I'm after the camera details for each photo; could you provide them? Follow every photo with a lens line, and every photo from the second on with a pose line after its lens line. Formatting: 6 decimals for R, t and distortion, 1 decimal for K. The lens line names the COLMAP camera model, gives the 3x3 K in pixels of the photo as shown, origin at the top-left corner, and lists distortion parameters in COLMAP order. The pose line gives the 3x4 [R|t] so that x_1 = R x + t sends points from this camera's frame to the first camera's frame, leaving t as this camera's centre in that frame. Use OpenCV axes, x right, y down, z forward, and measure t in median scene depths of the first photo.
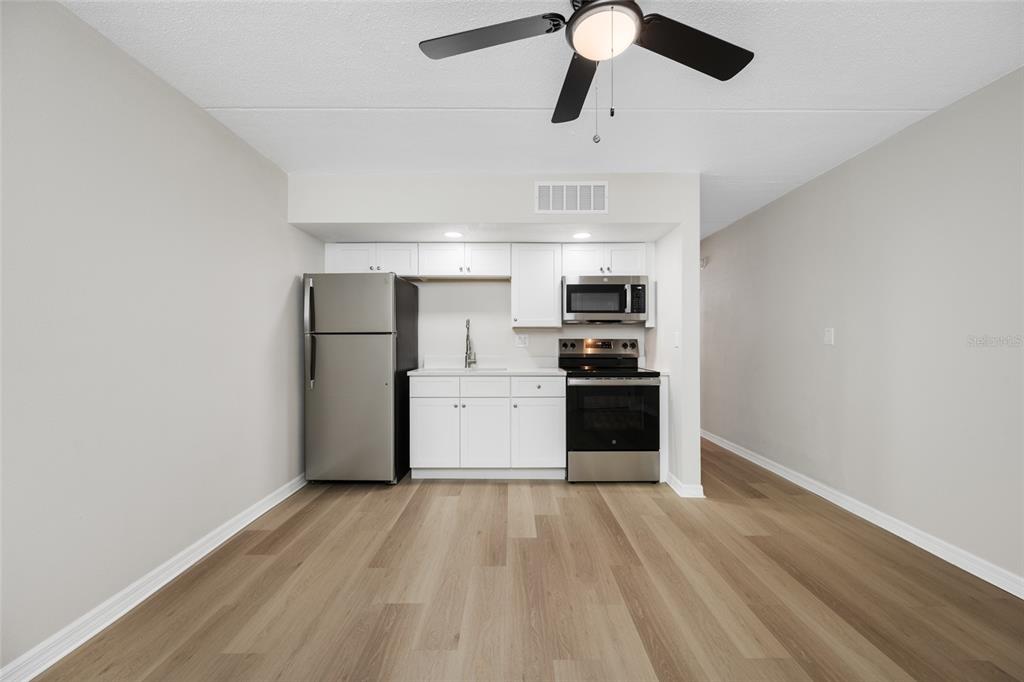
lens RADIAL K [[403.3, 0, 507.8], [0, 403.3, 338.3], [0, 0, 1]] dist [0.003749, -0.000220]
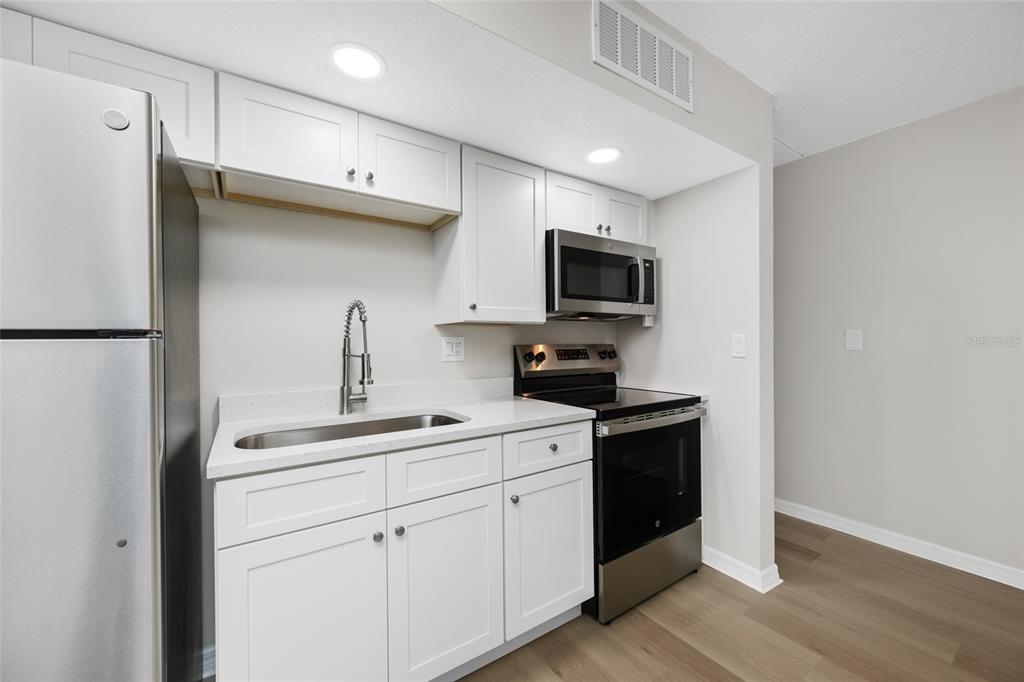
lens RADIAL K [[403.3, 0, 513.9], [0, 403.3, 341.2], [0, 0, 1]] dist [0.003749, -0.000220]
pose [[0.821784, -0.004099, 0.569785, -0.260570], [0.002040, 0.999989, 0.004253, -0.008424], [-0.569796, -0.002333, 0.821783, 0.710103]]
